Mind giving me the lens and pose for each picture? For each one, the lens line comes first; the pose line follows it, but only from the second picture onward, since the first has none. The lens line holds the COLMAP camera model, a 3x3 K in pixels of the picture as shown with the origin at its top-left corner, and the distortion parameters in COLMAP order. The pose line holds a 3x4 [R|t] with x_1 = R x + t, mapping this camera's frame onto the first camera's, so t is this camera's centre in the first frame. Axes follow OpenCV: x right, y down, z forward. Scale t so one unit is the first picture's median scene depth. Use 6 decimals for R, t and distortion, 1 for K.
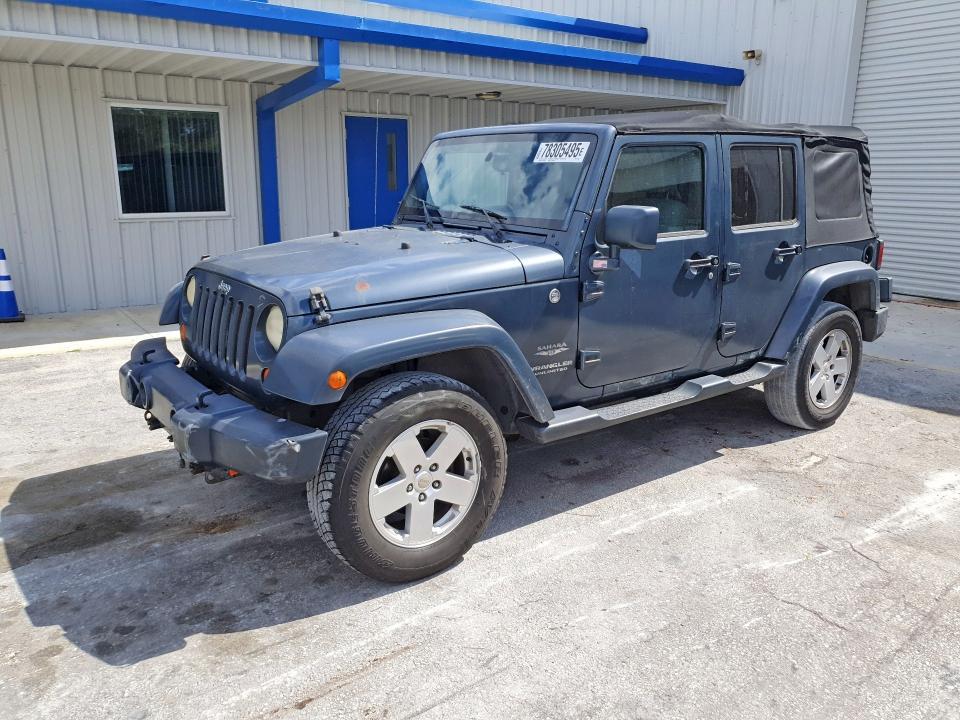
lens RADIAL K [[747.5, 0, 498.5], [0, 747.5, 354.3], [0, 0, 1]] dist [0.011156, -0.000903]
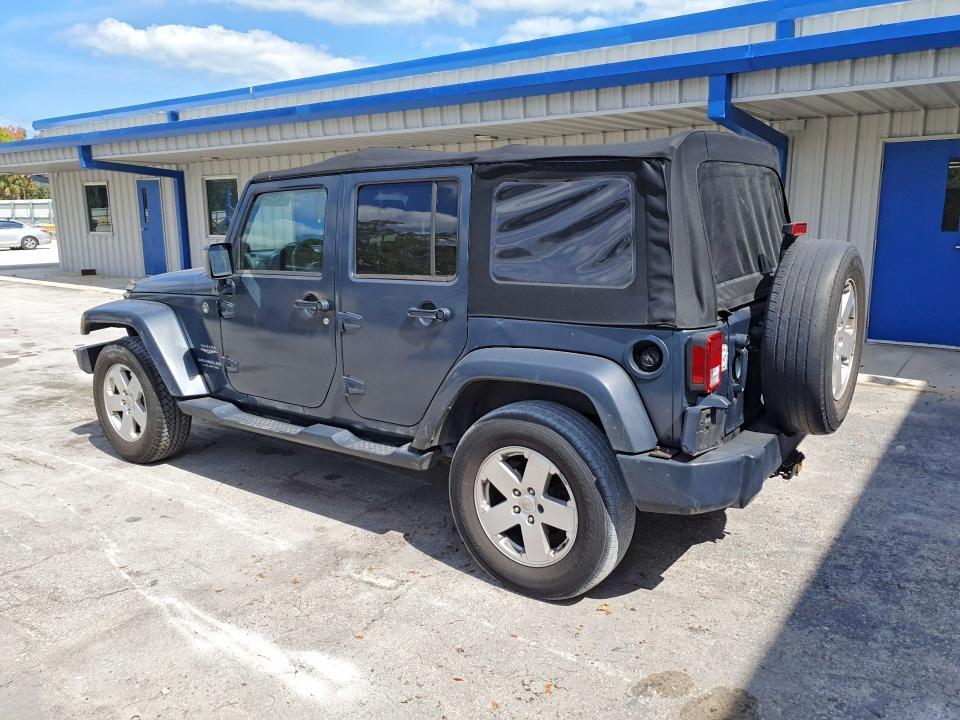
lens RADIAL K [[738.2, 0, 480.0], [0, 738.2, 360.0], [0, 0, 1]] dist [0.017293, 0.000665]
pose [[0.290666, 0.181547, -0.939444, 1.323728], [-0.217253, 0.968713, 0.119985, -0.228204], [0.931834, 0.169222, 0.321013, 0.951414]]
